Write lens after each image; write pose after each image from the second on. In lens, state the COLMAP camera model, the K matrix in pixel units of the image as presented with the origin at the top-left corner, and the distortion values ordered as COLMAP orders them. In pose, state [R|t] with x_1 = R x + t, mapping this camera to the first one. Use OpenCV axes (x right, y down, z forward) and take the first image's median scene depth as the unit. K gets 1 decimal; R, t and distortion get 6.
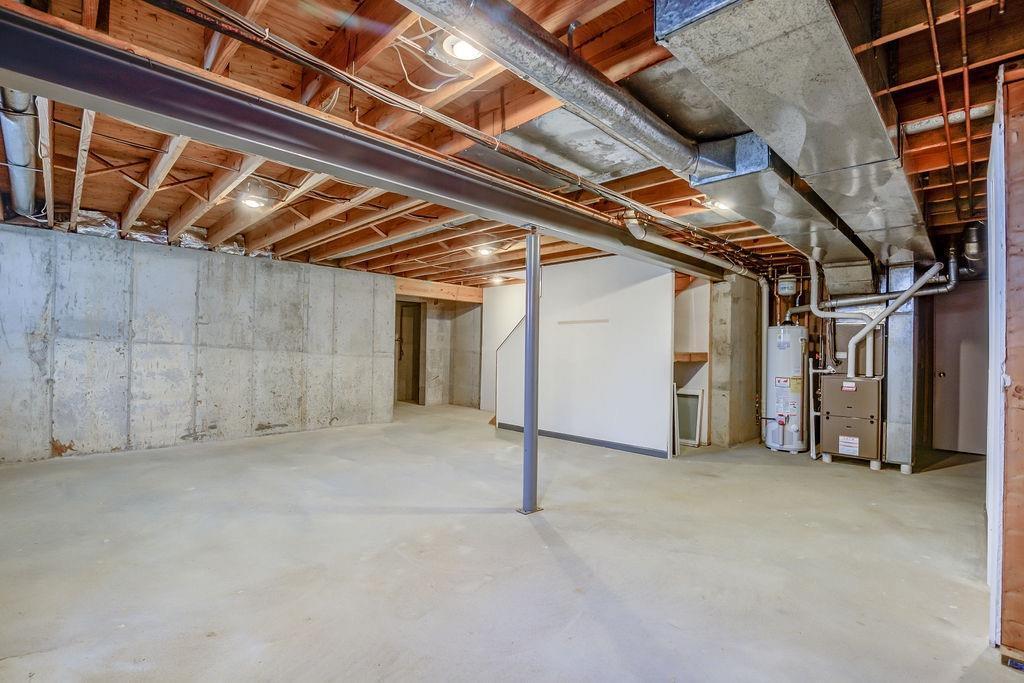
lens RADIAL K [[470.2, 0, 513.3], [0, 470.2, 341.6], [0, 0, 1]] dist [-0.020532, -0.000021]
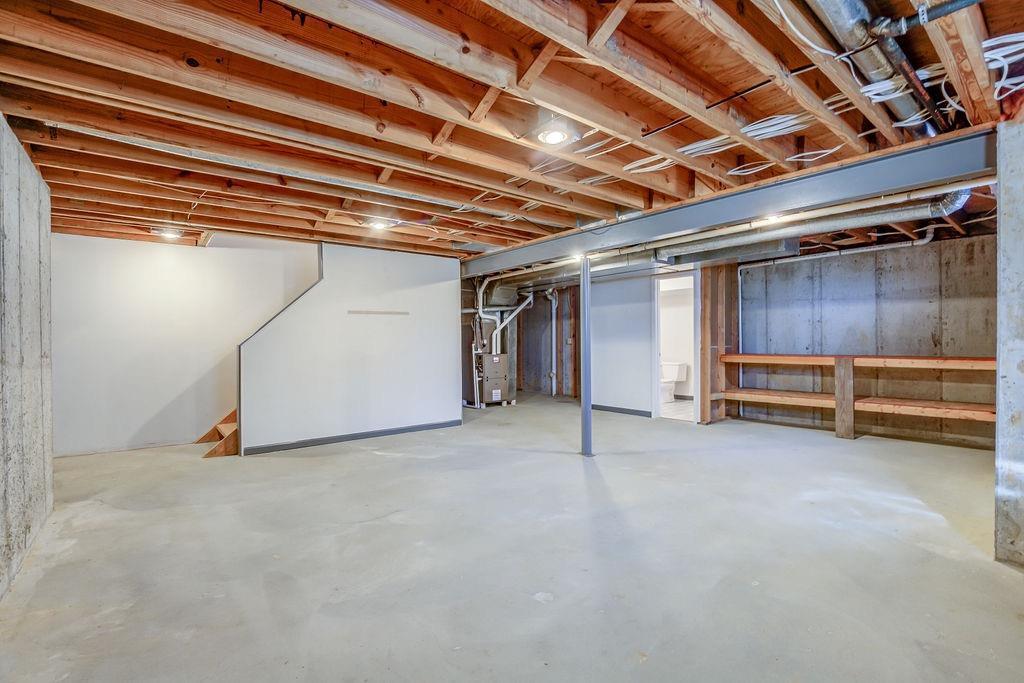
lens RADIAL K [[470.2, 0, 519.3], [0, 470.2, 342.1], [0, 0, 1]] dist [-0.020532, -0.000021]
pose [[0.120197, -0.019205, 0.992564, -0.908512], [0.001468, 0.999815, 0.019167, 0.000910], [-0.992749, -0.000847, 0.120203, 0.687231]]
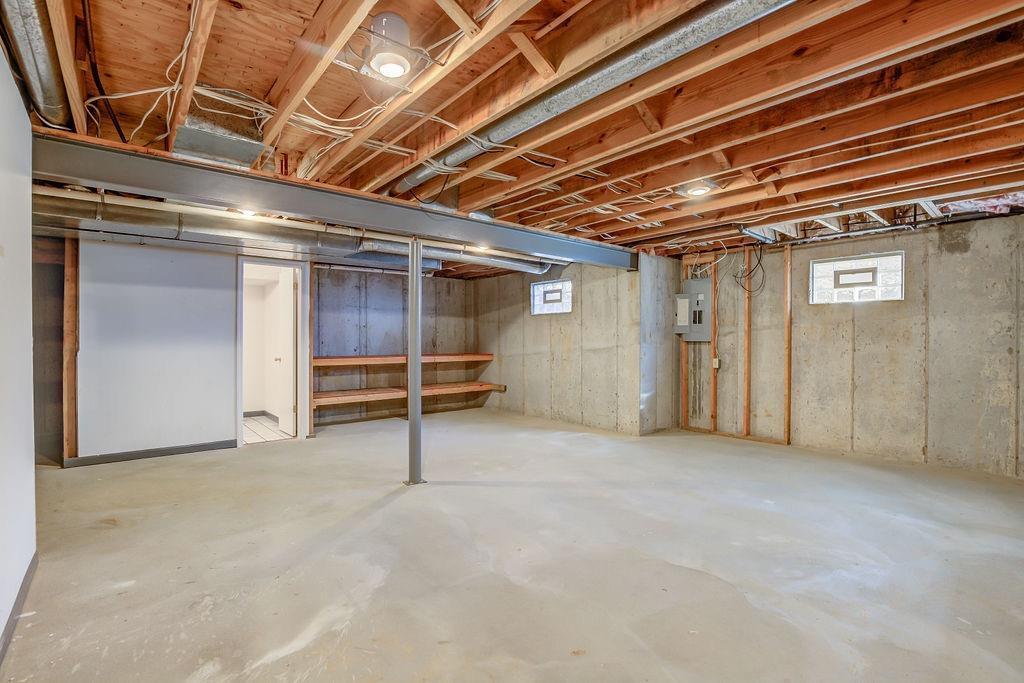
lens RADIAL K [[470.2, 0, 518.4], [0, 470.2, 342.0], [0, 0, 1]] dist [-0.020532, -0.000021]
pose [[-0.994836, -0.015947, 0.100235, -0.219596], [-0.016355, 0.999861, -0.003245, 0.014162], [-0.100169, -0.004867, -0.994959, 1.397247]]
